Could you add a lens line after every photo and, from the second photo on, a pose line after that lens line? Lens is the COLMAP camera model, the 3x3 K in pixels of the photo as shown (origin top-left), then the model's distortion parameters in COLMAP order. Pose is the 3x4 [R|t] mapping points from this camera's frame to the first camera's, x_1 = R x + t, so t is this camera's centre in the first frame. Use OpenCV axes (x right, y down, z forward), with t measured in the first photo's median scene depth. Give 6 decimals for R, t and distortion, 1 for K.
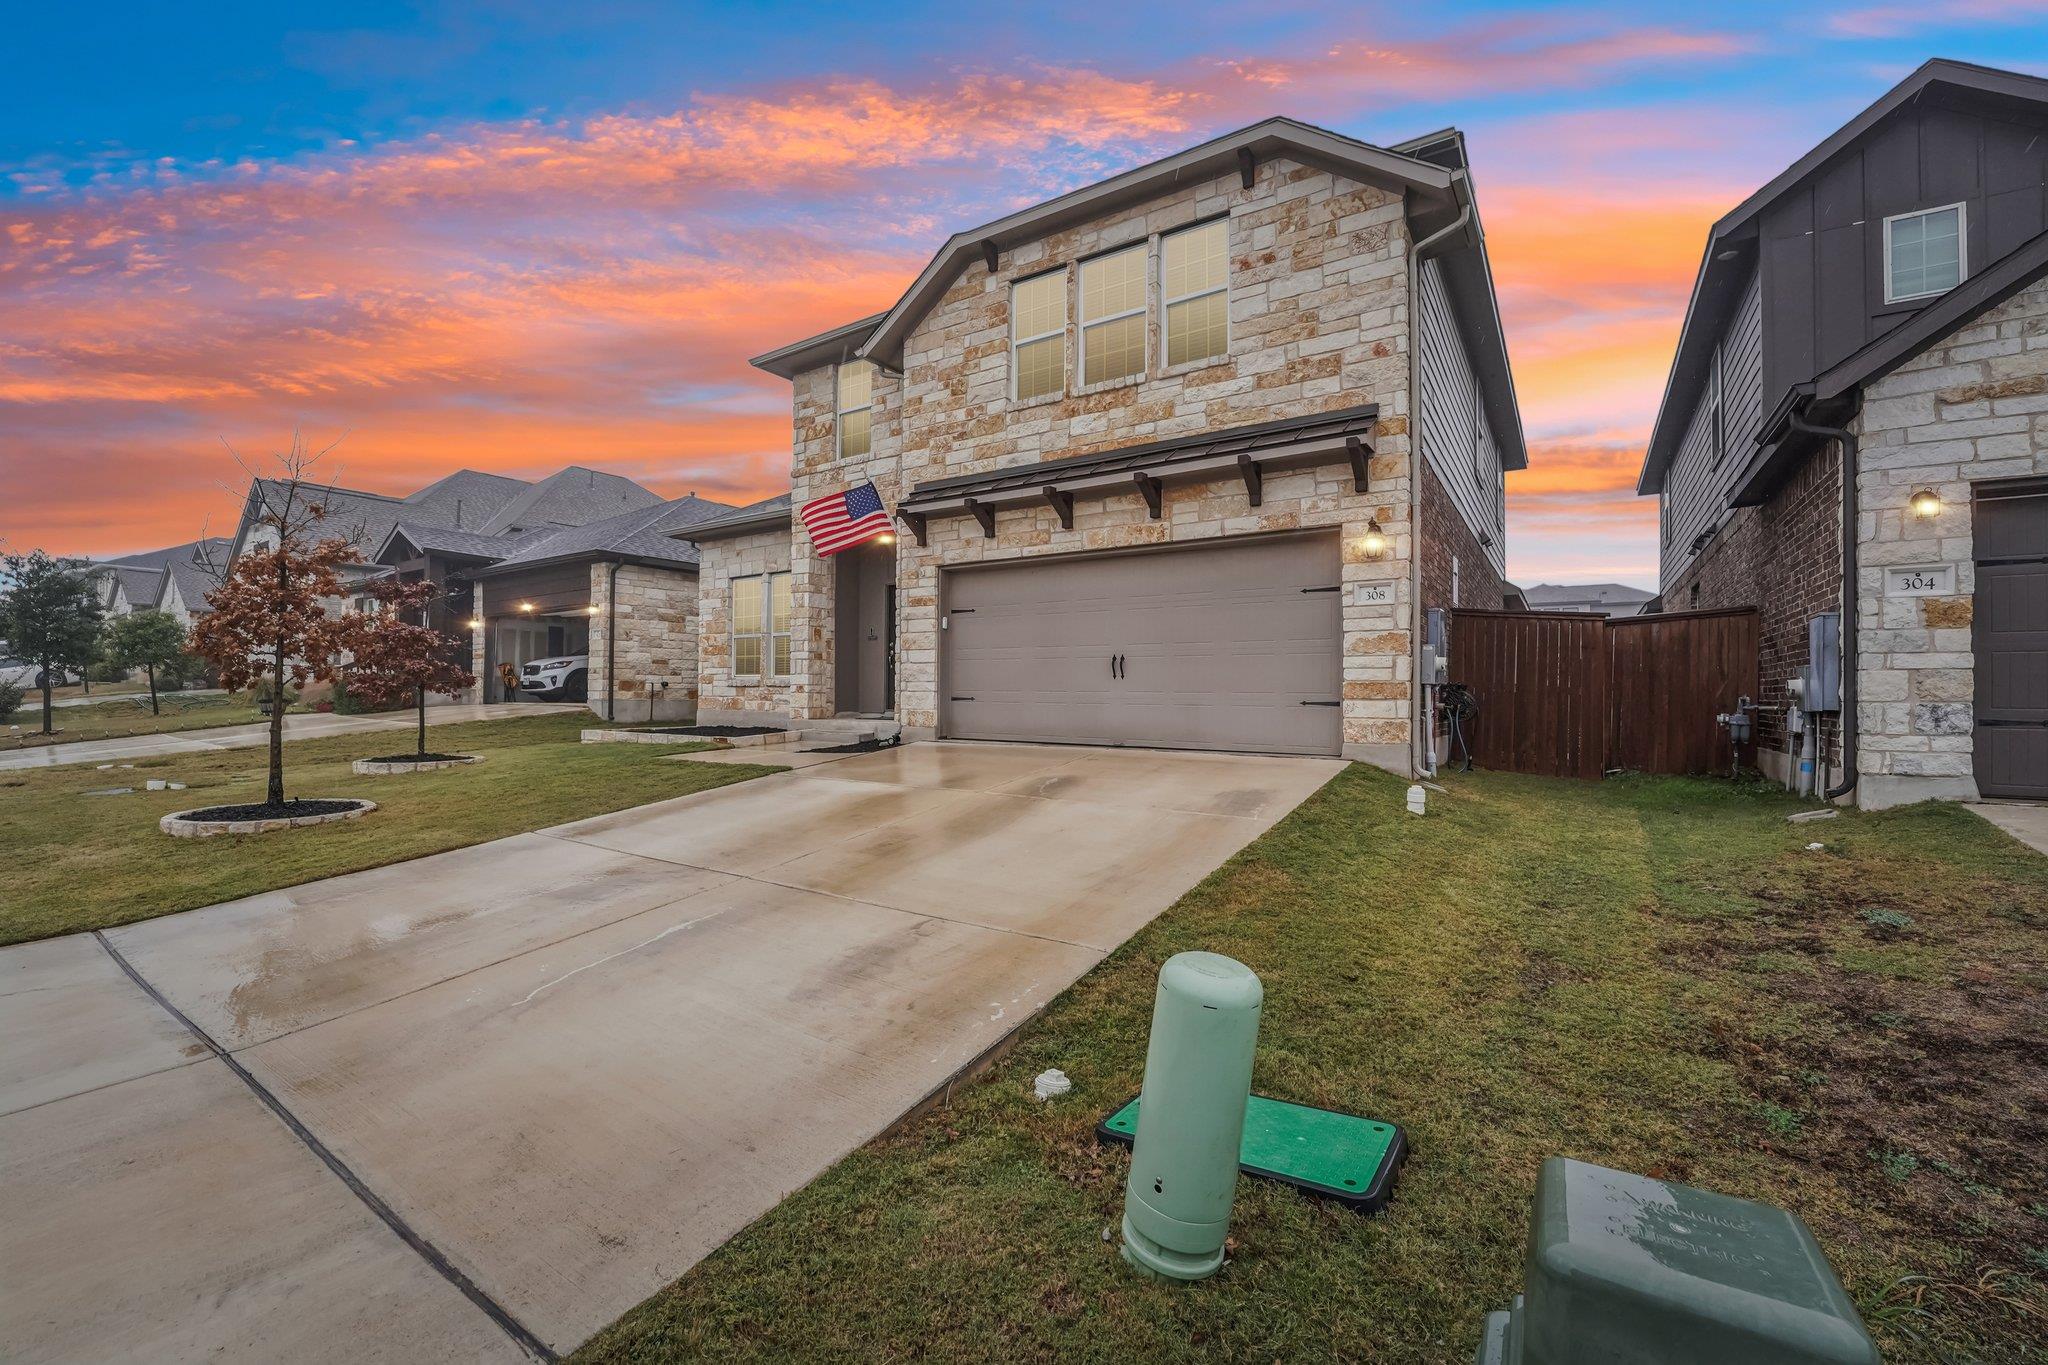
lens RADIAL K [[835.0, 0, 1017.7], [0, 835.0, 677.8], [0, 0, 1]] dist [0.000307, 0.000344]
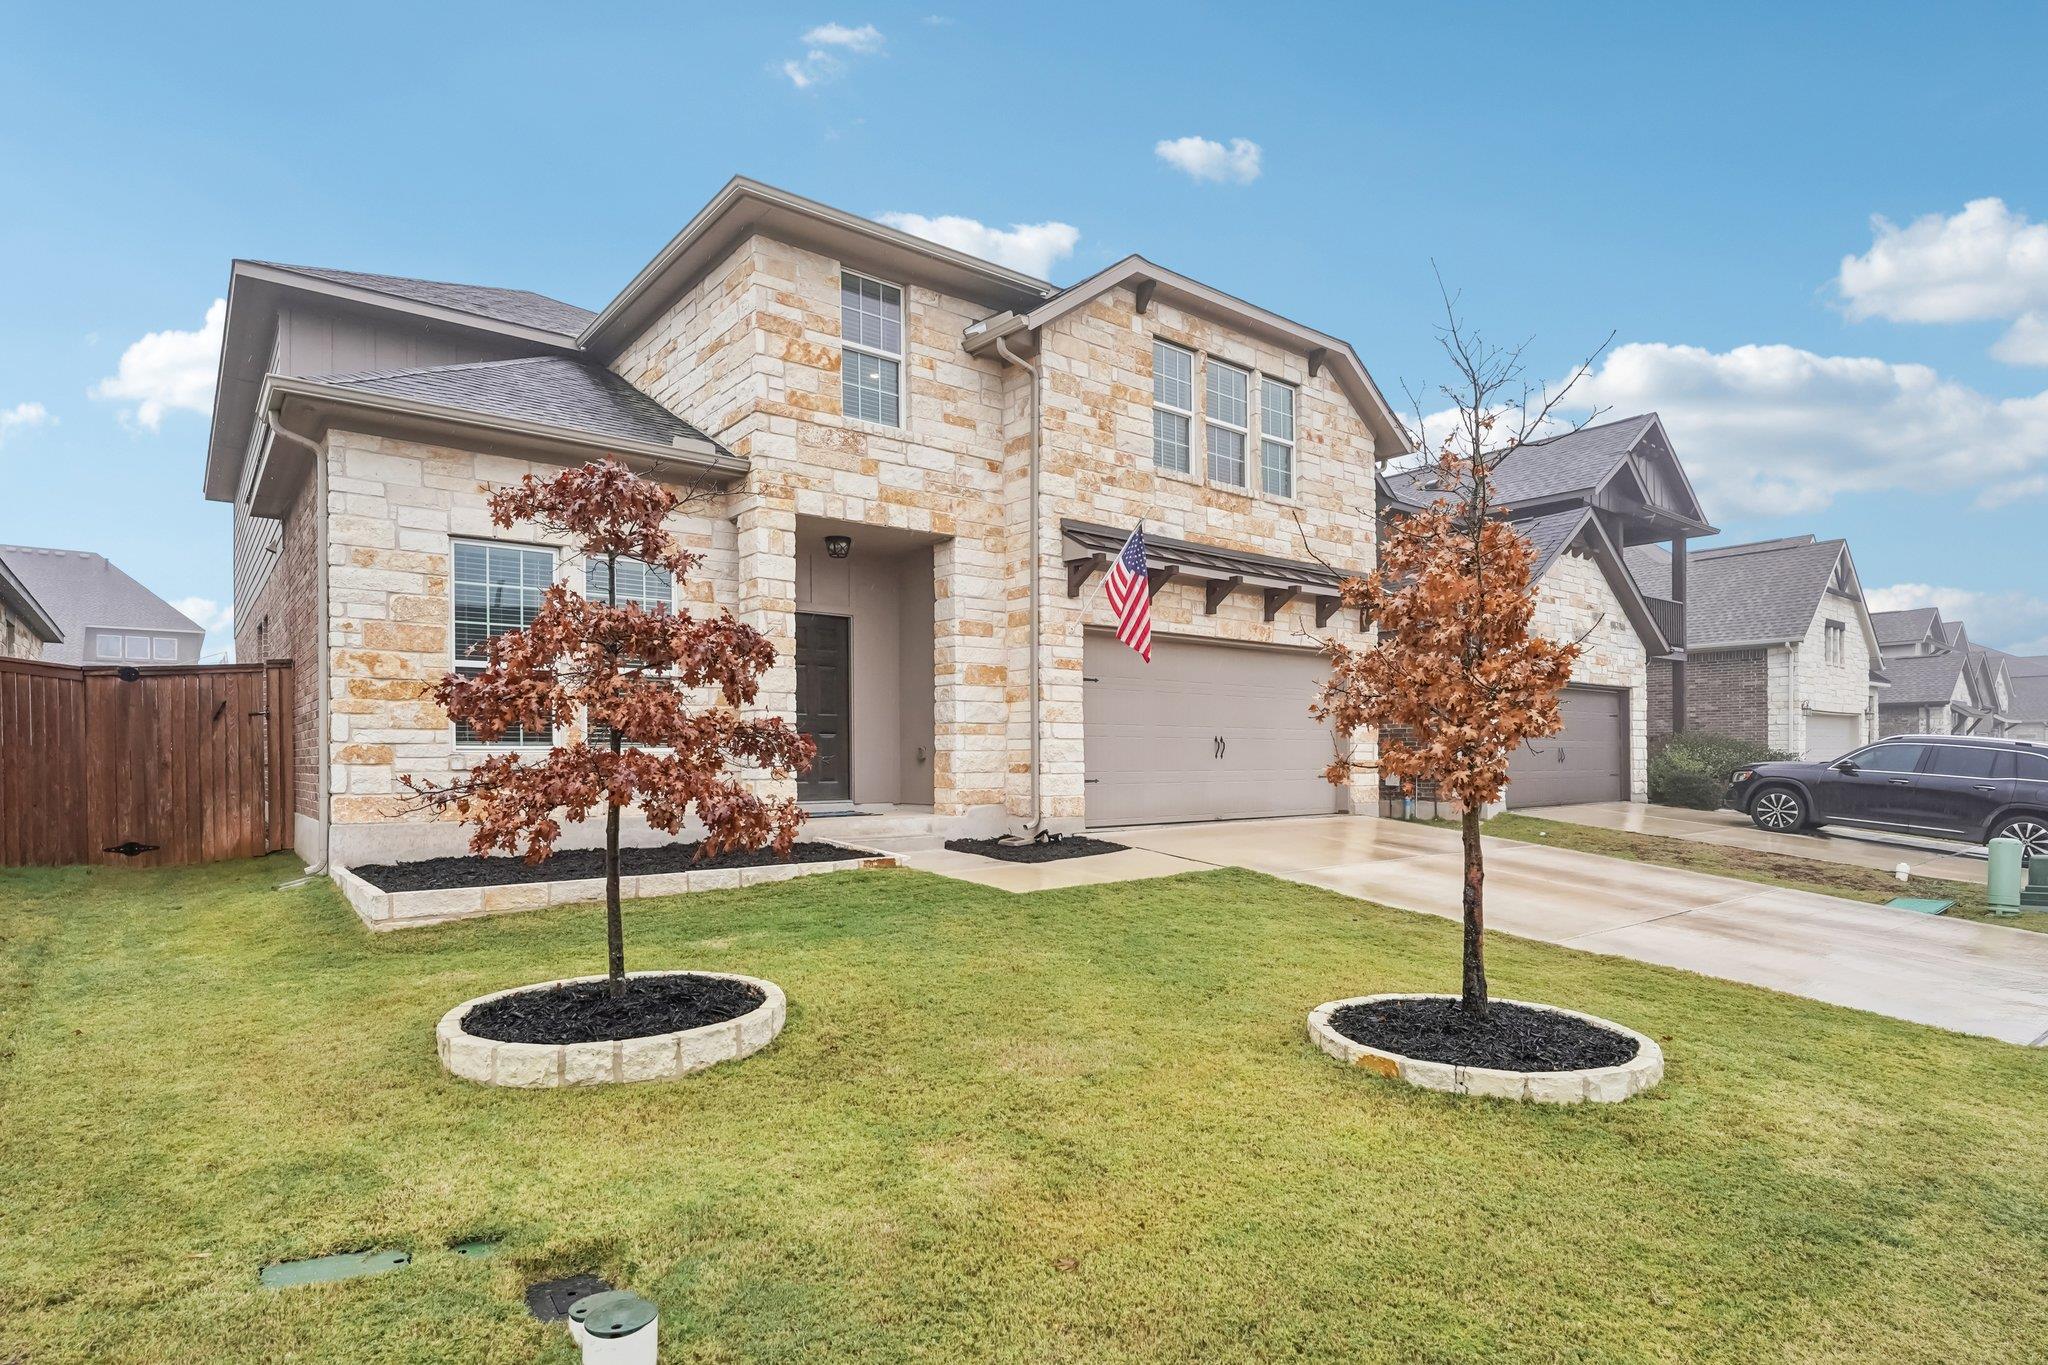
lens RADIAL K [[1063.6, 0, 1024.4], [0, 1063.6, 758.9], [0, 0, 1]] dist [0.032112, 0.000057]
pose [[0.303433, -0.002591, 0.952849, -1.242655], [-0.009721, 0.999936, 0.005815, -0.004430], [-0.952803, -0.011027, 0.303388, 0.798124]]
